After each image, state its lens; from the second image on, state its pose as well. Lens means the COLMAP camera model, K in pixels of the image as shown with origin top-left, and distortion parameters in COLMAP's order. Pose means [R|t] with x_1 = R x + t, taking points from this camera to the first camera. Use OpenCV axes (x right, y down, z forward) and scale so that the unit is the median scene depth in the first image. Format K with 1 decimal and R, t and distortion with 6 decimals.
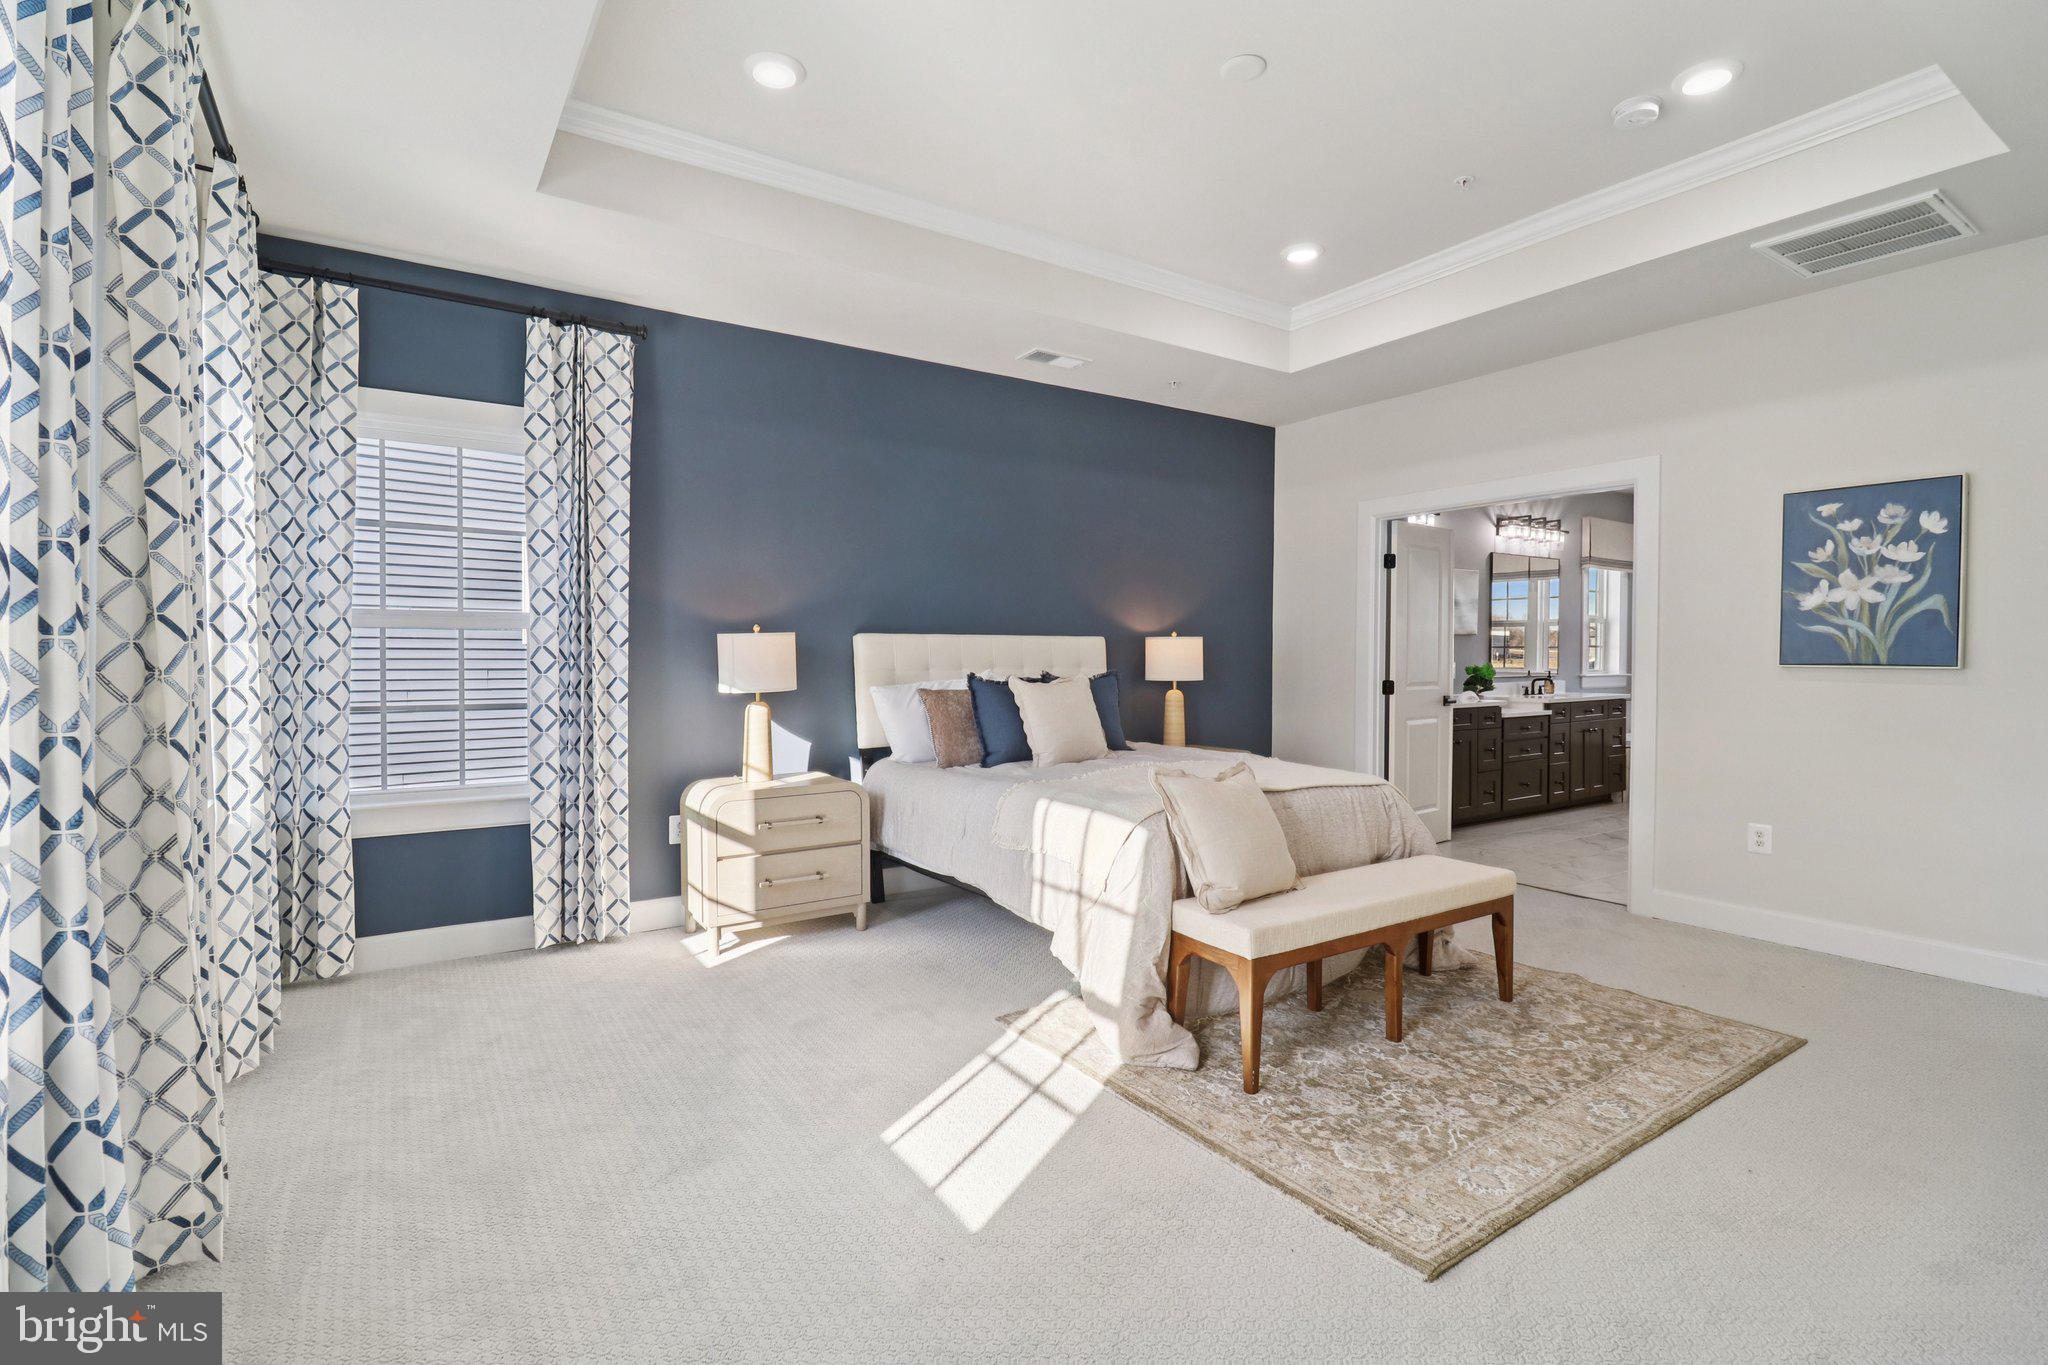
lens RADIAL K [[949.9, 0, 1014.3], [0, 949.9, 674.2], [0, 0, 1]] dist [-0.009399, -0.002122]
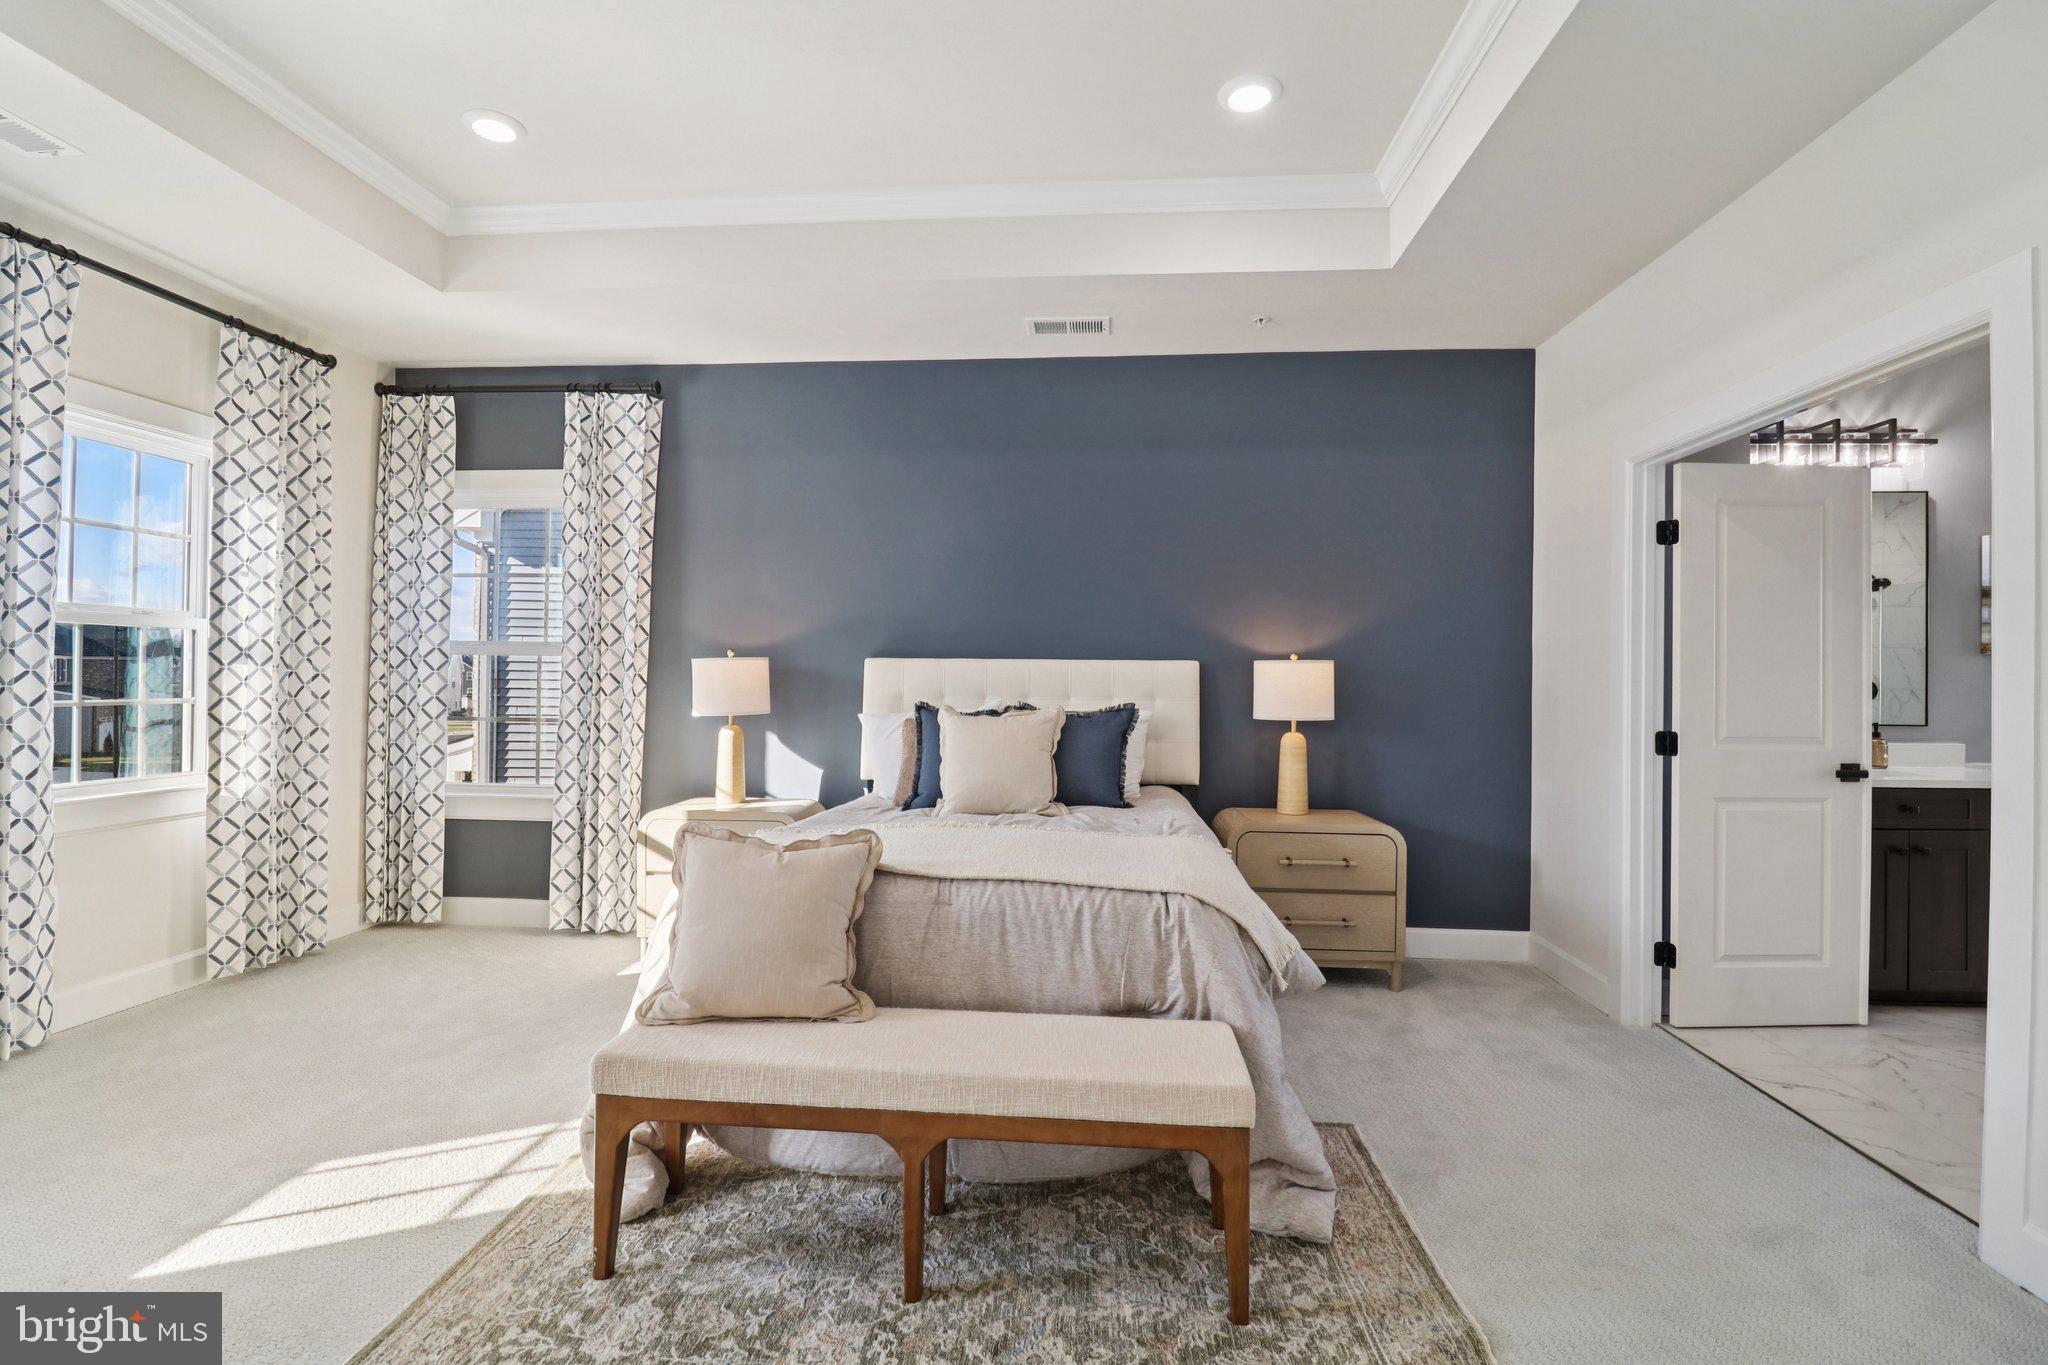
lens RADIAL K [[949.9, 0, 1019.1], [0, 949.9, 670.7], [0, 0, 1]] dist [-0.009399, -0.002122]
pose [[0.788570, 0.001281, -0.614944, 0.671100], [-0.021691, 0.999433, -0.025733, -0.011226], [0.614563, 0.033631, 0.788151, 0.426460]]
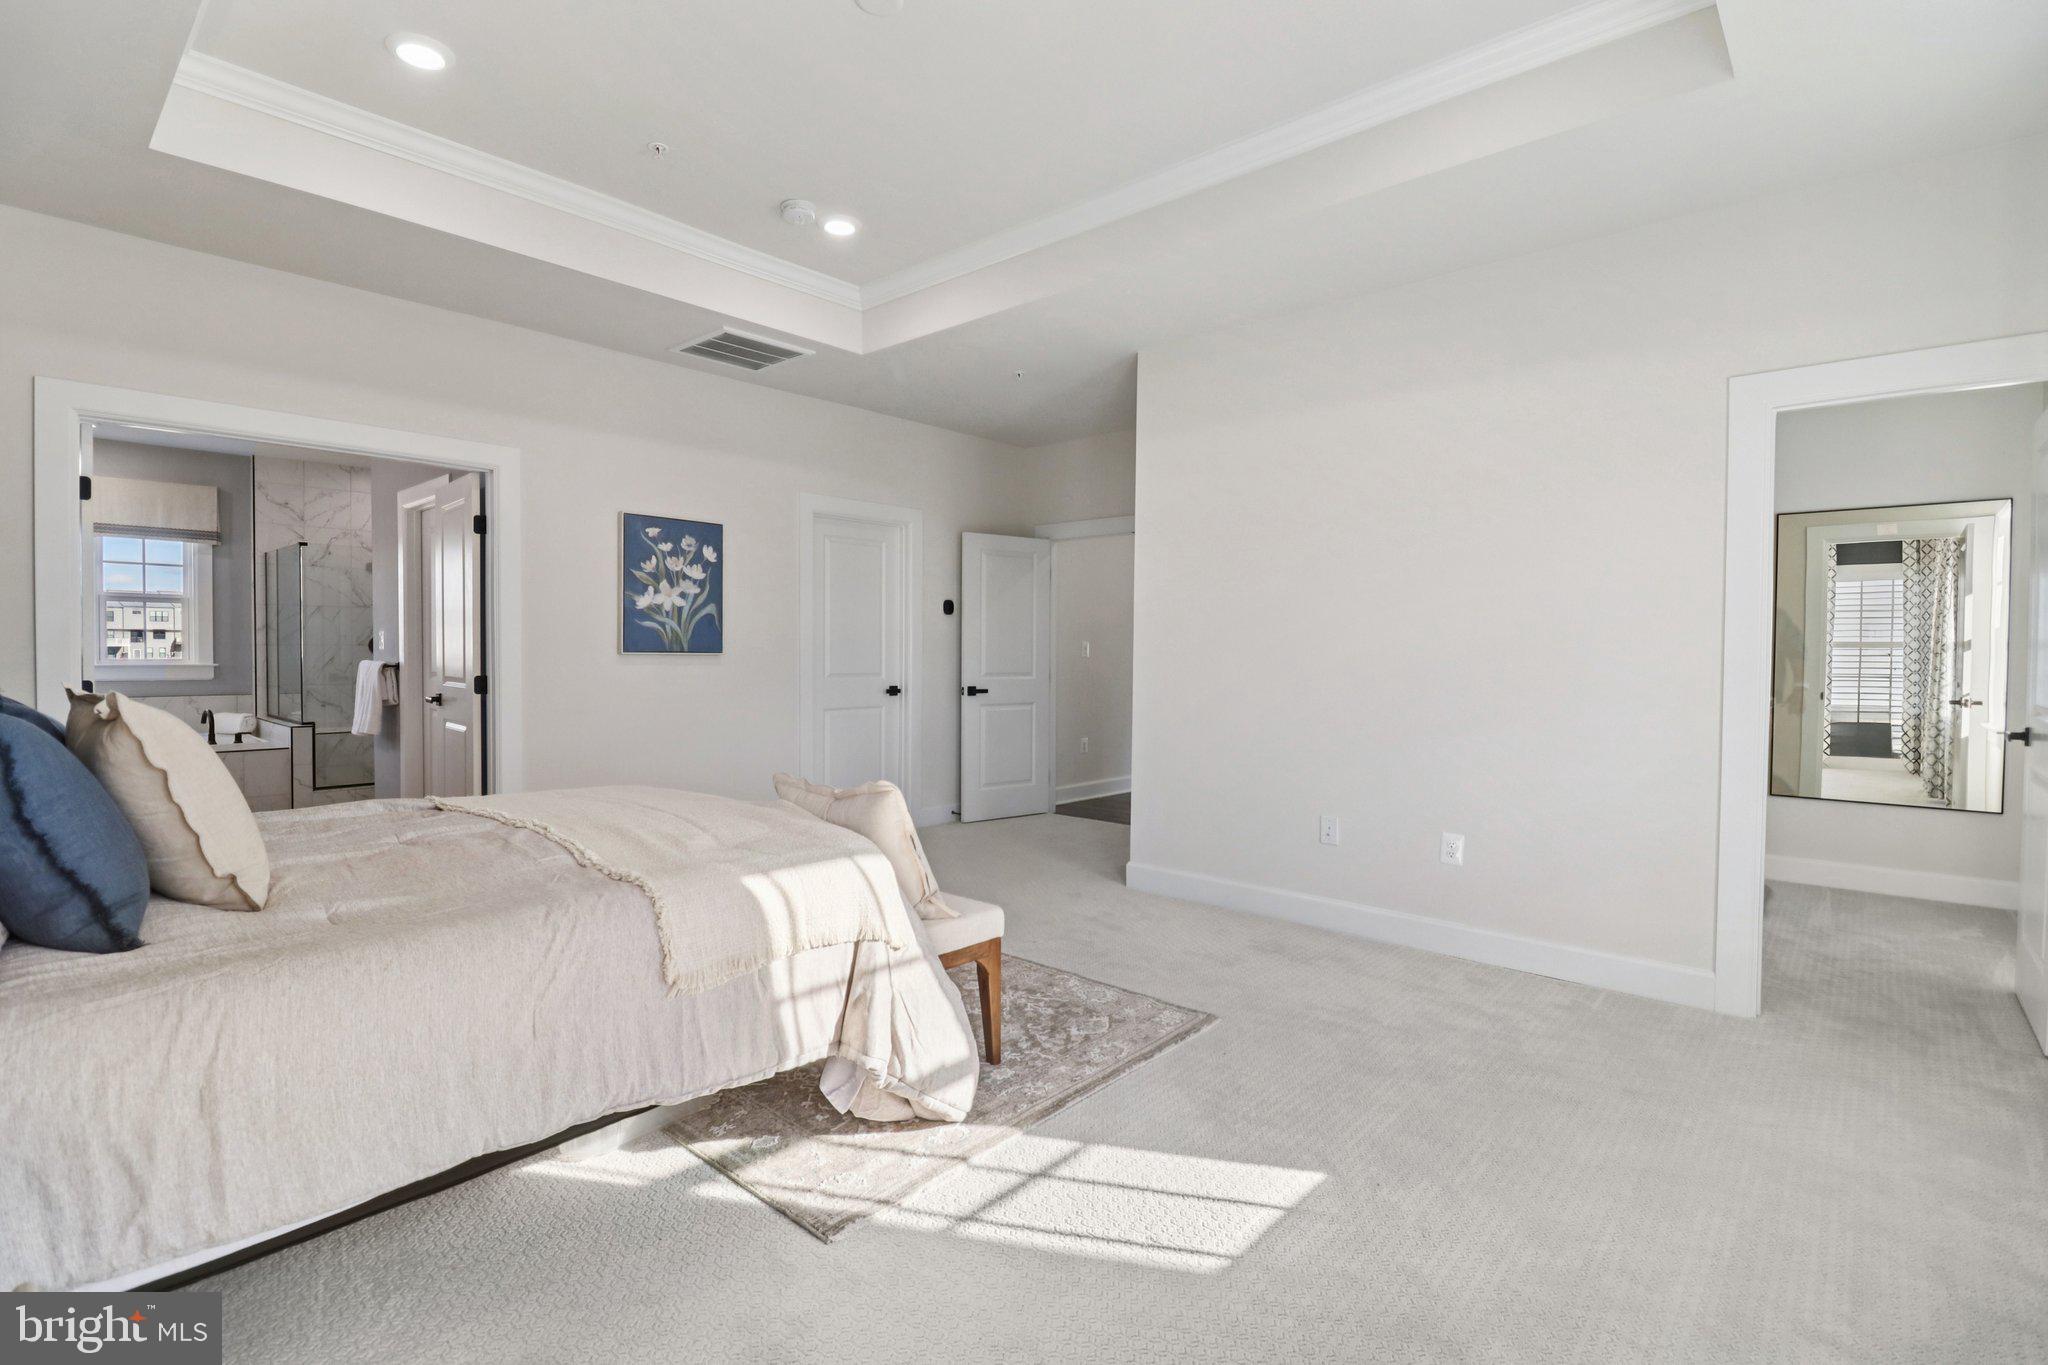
lens RADIAL K [[949.9, 0, 1015.3], [0, 949.9, 679.4], [0, 0, 1]] dist [-0.009399, -0.002122]
pose [[-0.247859, -0.032953, 0.968235, -0.535600], [0.012658, 0.999226, 0.037248, -0.015408], [-0.968713, 0.021488, -0.247250, 0.865524]]
